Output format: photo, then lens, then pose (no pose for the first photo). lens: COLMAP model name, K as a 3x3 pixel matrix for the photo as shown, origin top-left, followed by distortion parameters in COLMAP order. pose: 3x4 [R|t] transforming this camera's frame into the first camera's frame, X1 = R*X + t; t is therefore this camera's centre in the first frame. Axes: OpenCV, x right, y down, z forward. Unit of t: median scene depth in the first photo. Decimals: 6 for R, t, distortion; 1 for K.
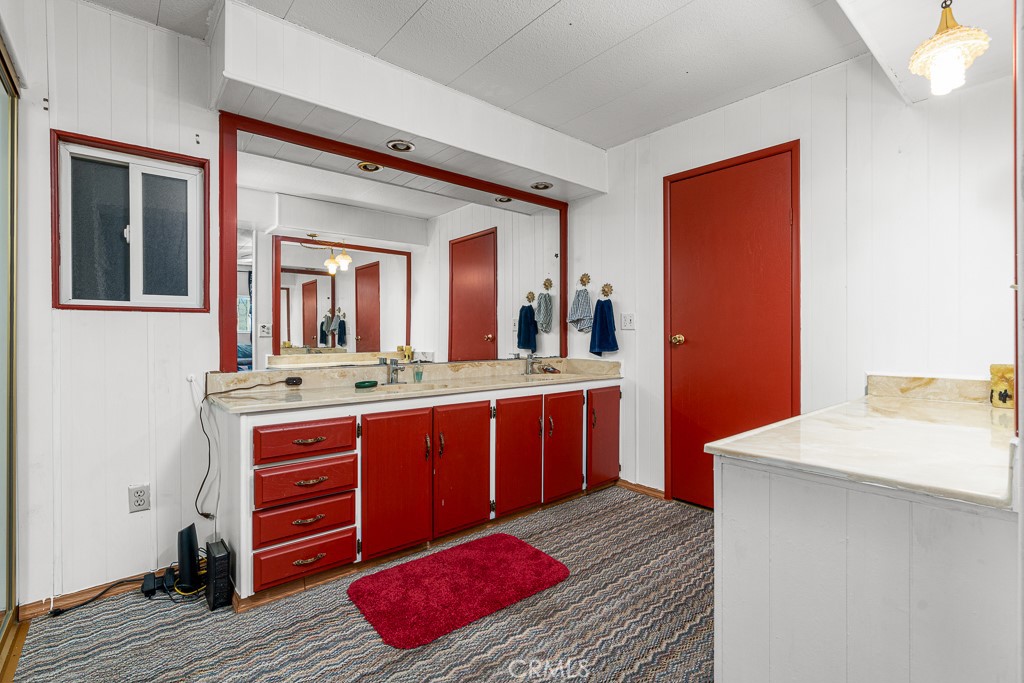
lens RADIAL K [[468.9, 0, 513.8], [0, 468.9, 330.5], [0, 0, 1]] dist [-0.004600, -0.000158]
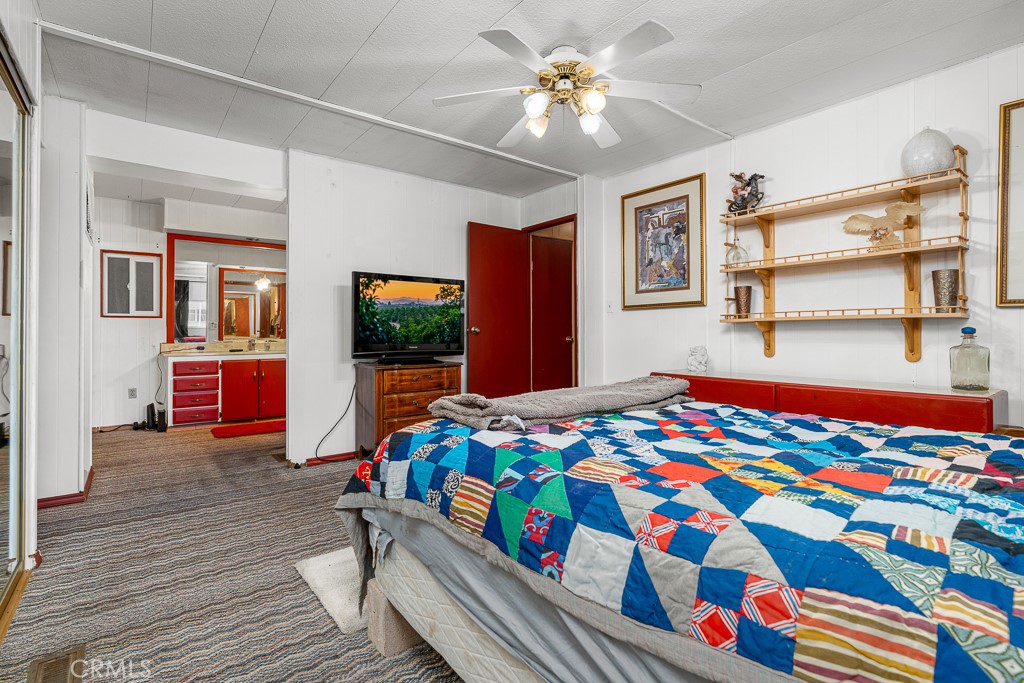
lens RADIAL K [[484.6, 0, 508.7], [0, 484.6, 319.0], [0, 0, 1]] dist [-0.002506, -0.000214]
pose [[0.999066, 0.000901, -0.043205, 1.291439], [-0.001409, 0.999930, -0.011722, -0.007120], [0.043191, 0.011772, 0.998997, -1.469206]]
